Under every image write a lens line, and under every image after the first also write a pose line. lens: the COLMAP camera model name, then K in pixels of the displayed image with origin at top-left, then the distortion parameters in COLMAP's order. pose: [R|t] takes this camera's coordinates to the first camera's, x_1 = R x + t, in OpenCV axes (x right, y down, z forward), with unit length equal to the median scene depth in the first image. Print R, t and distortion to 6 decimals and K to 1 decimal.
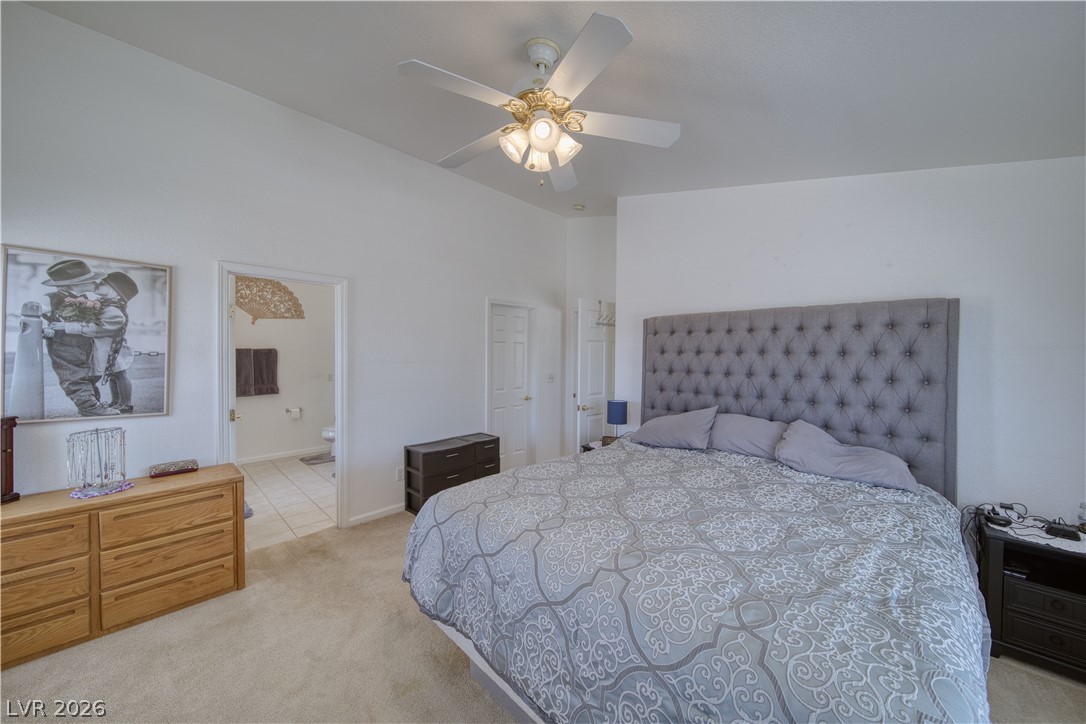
lens RADIAL K [[379.9, 0, 543.0], [0, 379.9, 359.2], [0, 0, 1]] dist [0.000067, -0.002220]
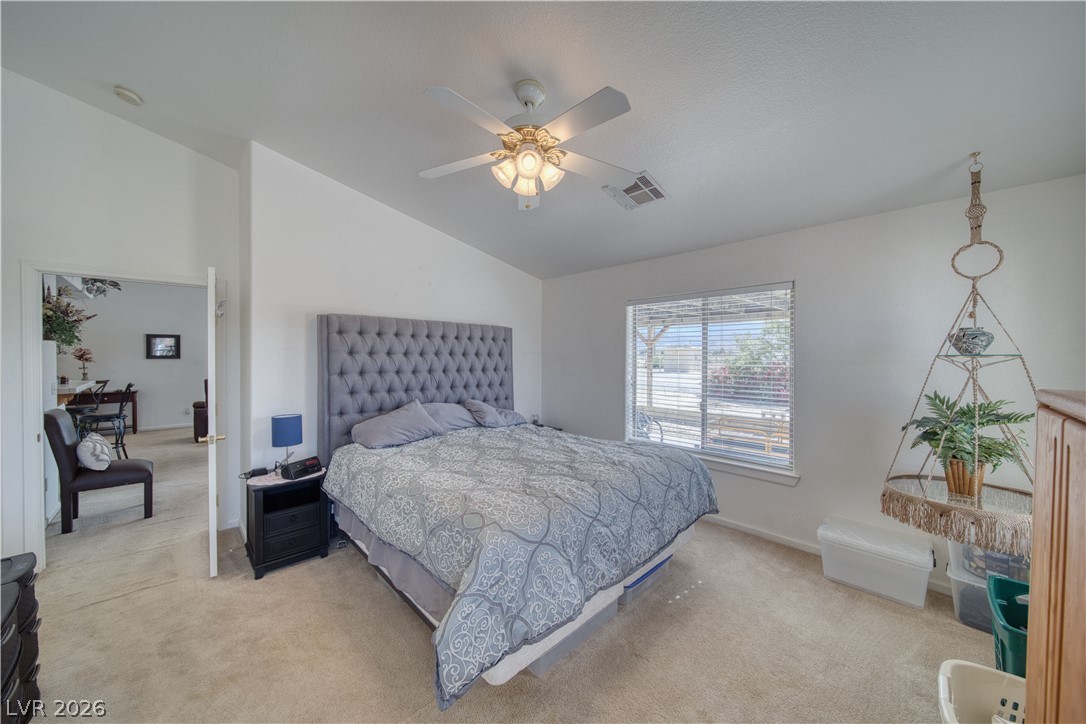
lens RADIAL K [[379.9, 0, 543.0], [0, 379.9, 359.2], [0, 0, 1]] dist [0.000067, -0.002220]
pose [[0.028365, -0.017556, 0.999443, -1.154329], [0.011586, 0.999784, 0.017233, -0.028993], [-0.999530, 0.011090, 0.028562, 0.926667]]
